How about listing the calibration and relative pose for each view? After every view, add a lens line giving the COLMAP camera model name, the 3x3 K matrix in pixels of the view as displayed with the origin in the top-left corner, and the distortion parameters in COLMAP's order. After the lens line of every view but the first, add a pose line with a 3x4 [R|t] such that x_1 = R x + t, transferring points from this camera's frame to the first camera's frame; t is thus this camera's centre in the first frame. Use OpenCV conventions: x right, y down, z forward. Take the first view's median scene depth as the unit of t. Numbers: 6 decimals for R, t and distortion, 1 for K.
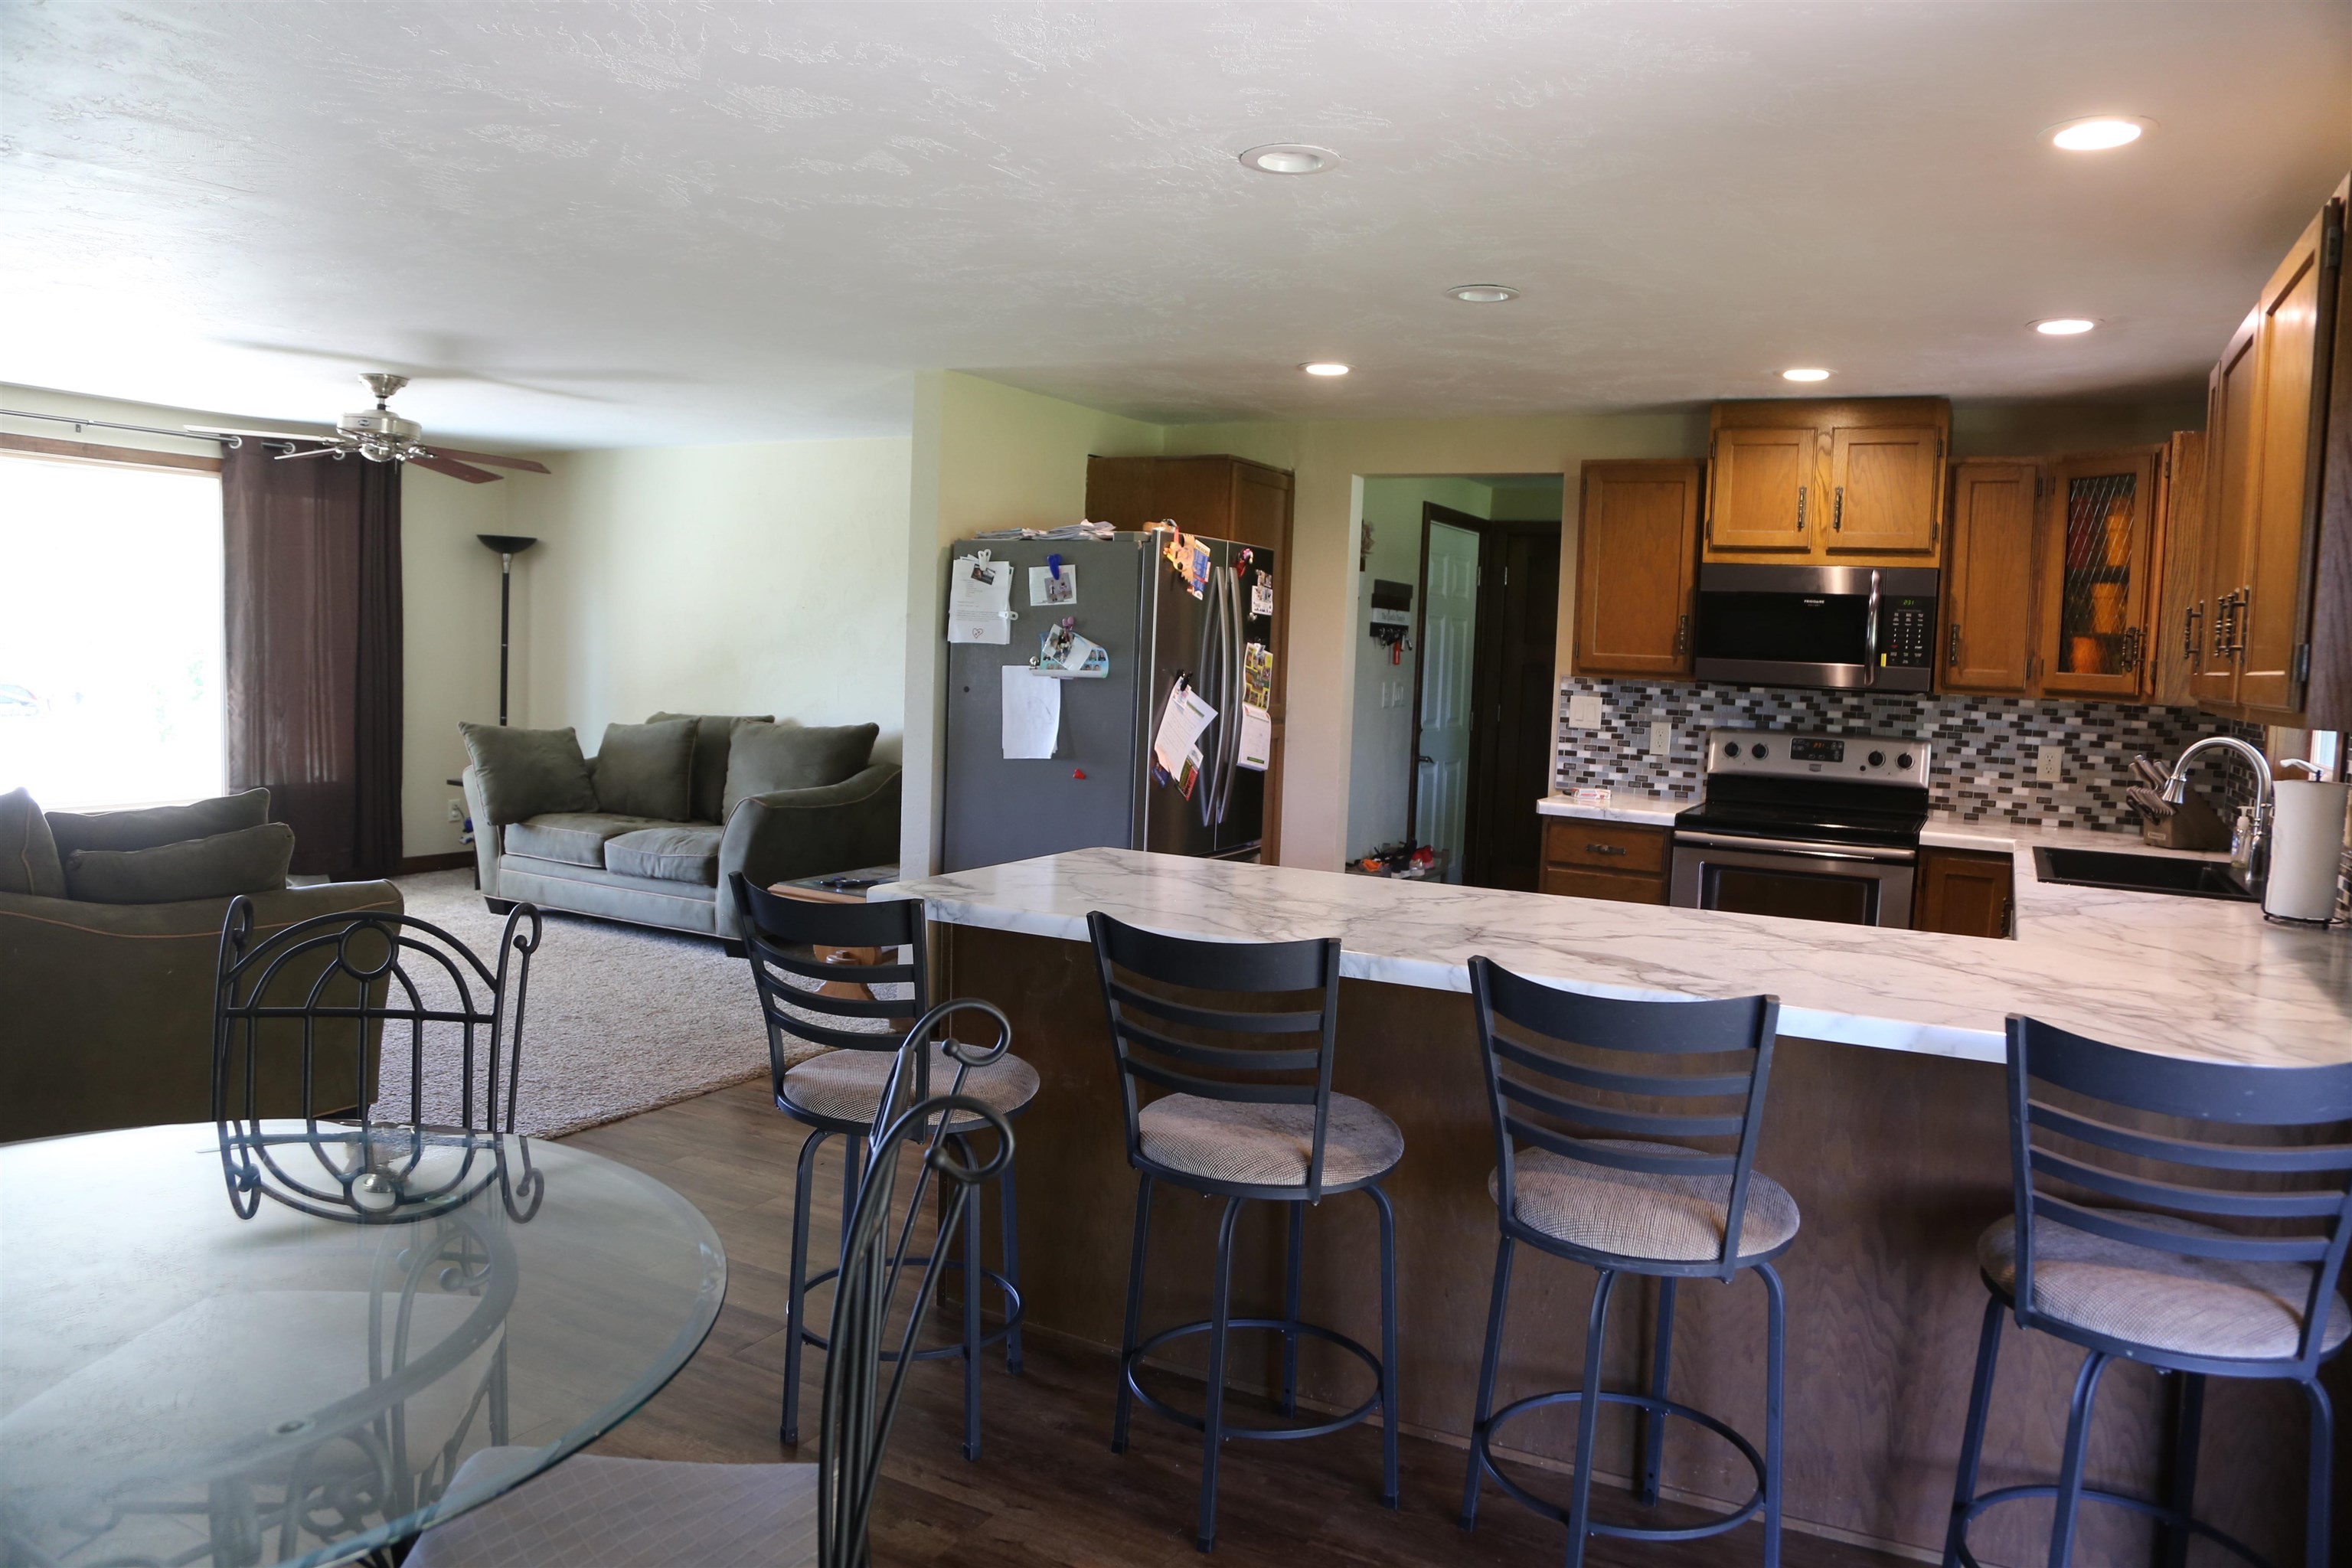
lens RADIAL K [[1661.7, 0, 1169.0], [0, 1661.7, 790.7], [0, 0, 1]] dist [-0.032199, 0.002981]
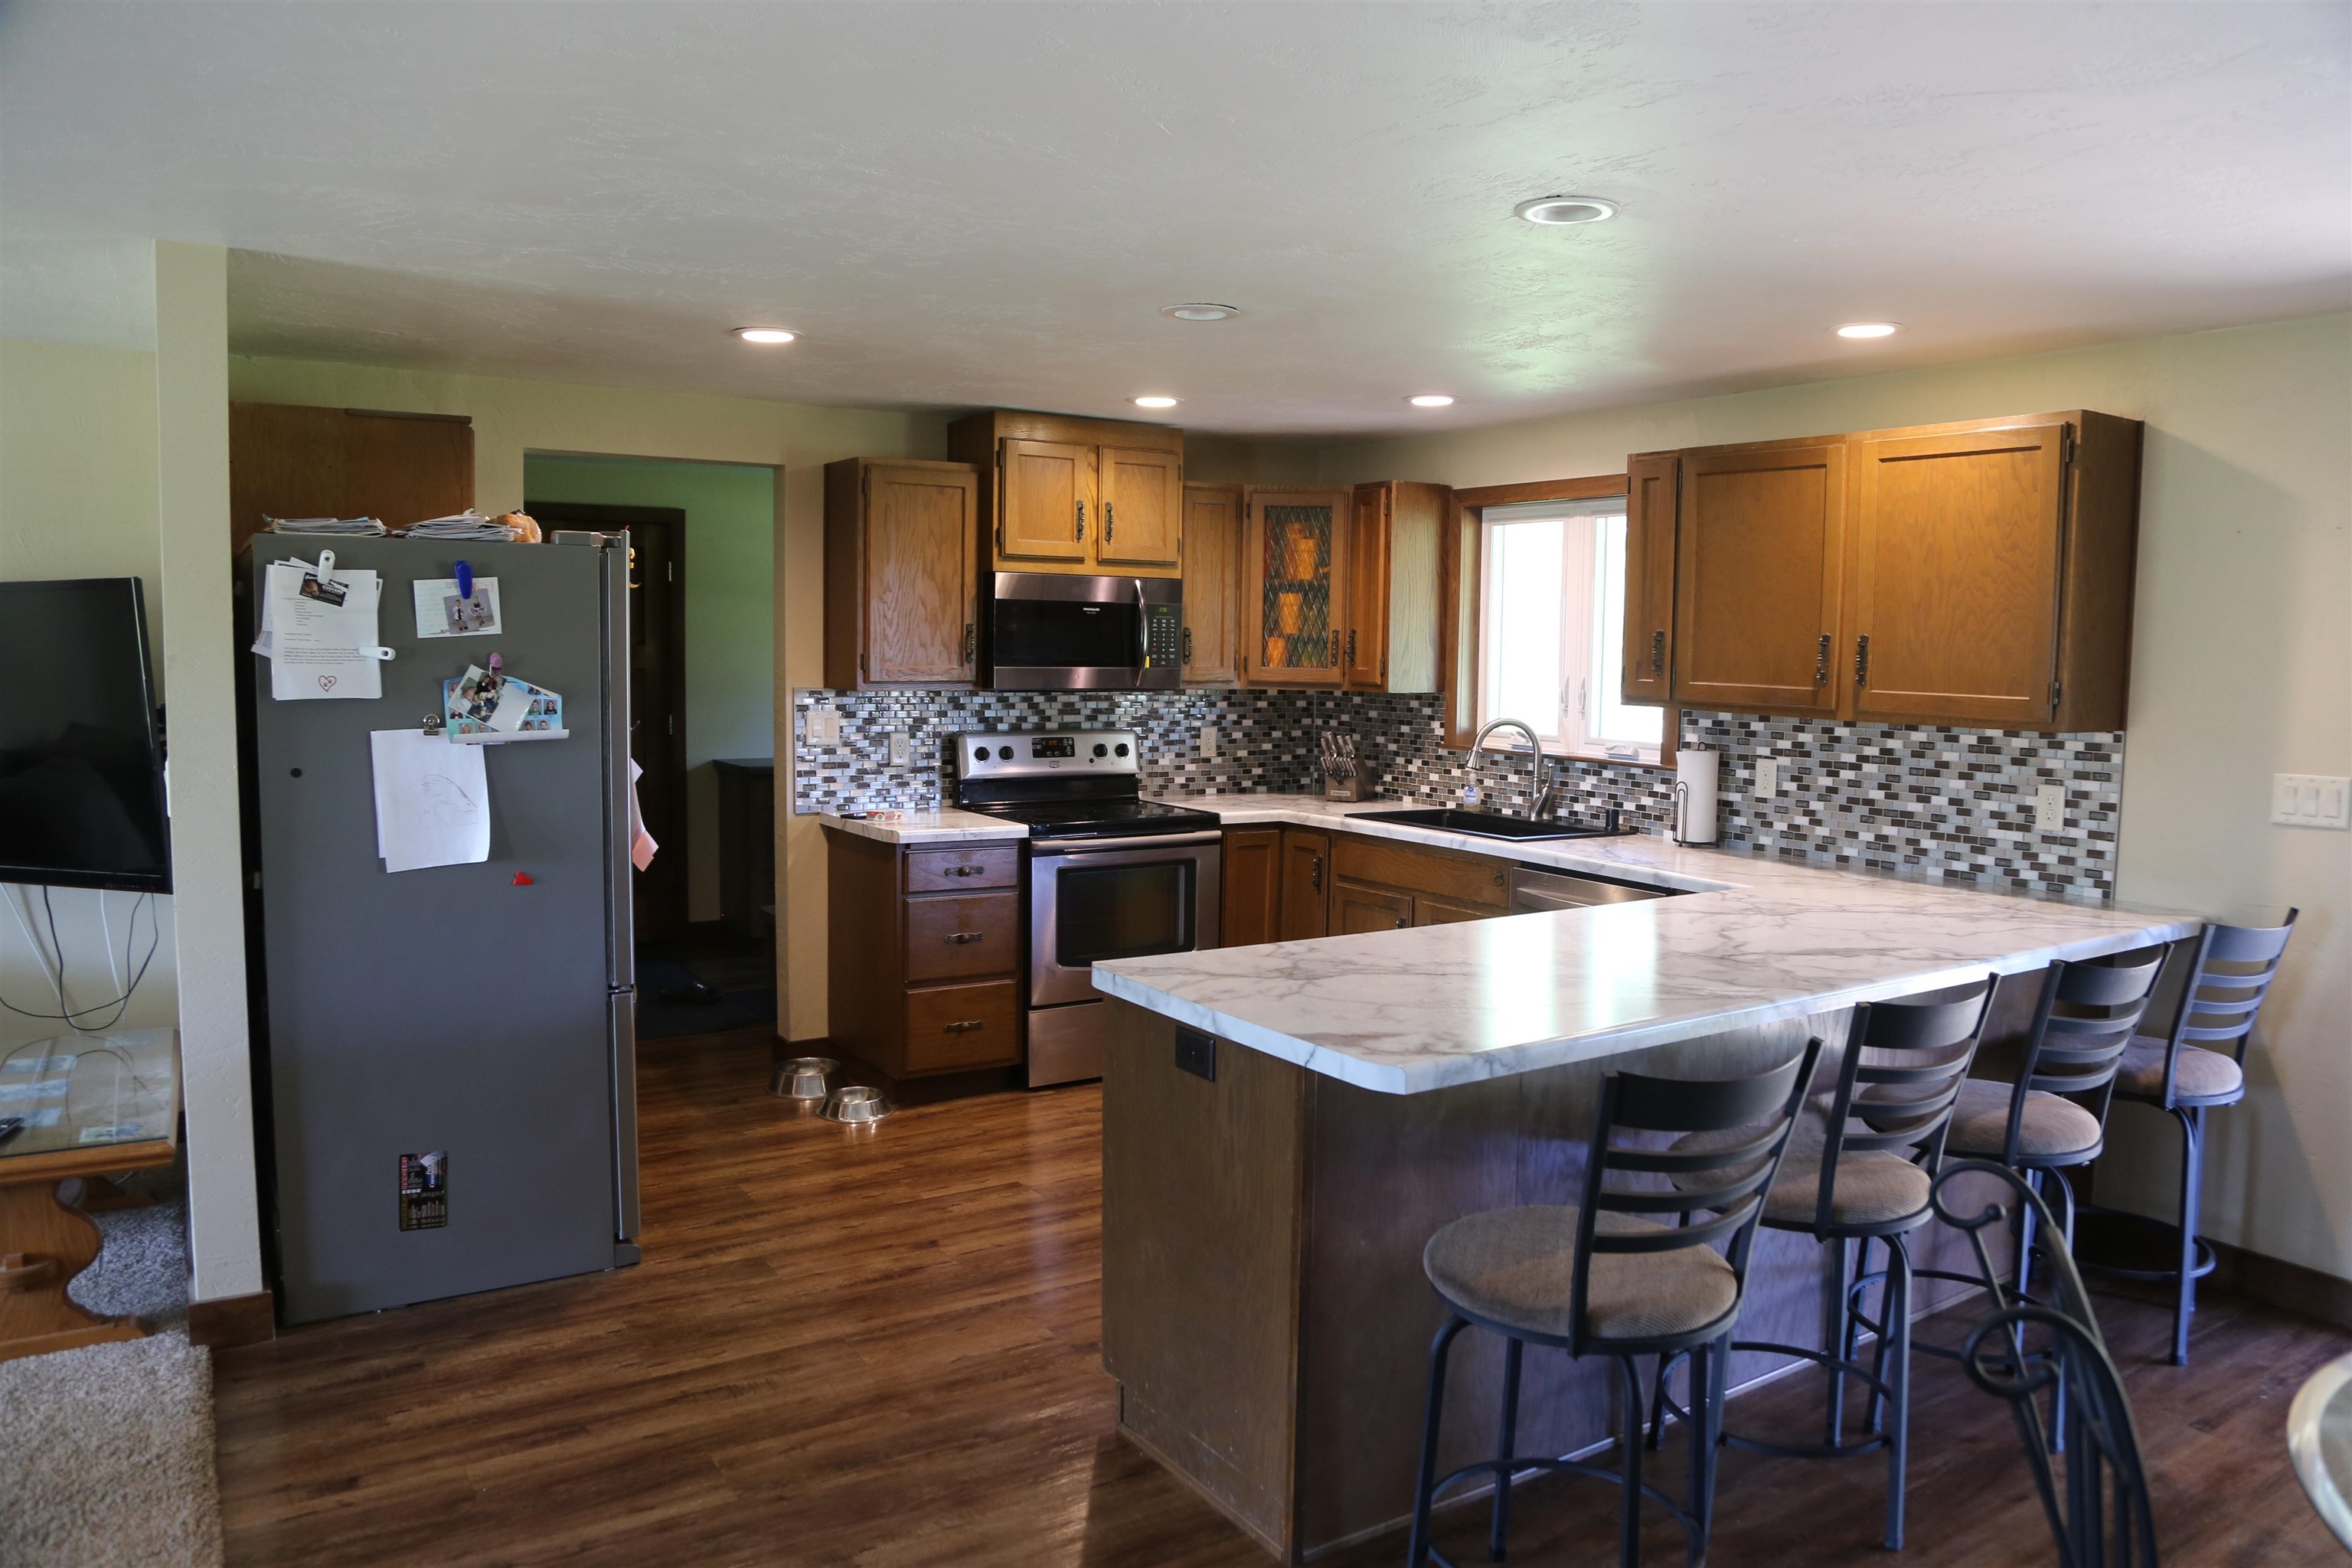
lens RADIAL K [[1661.7, 0, 1169.6], [0, 1661.7, 774.5], [0, 0, 1]] dist [-0.032199, 0.002981]
pose [[0.502721, -0.103291, 0.858256, -0.503762], [0.085741, 0.993898, 0.069393, -0.077676], [-0.860186, 0.038703, 0.508510, 0.413123]]
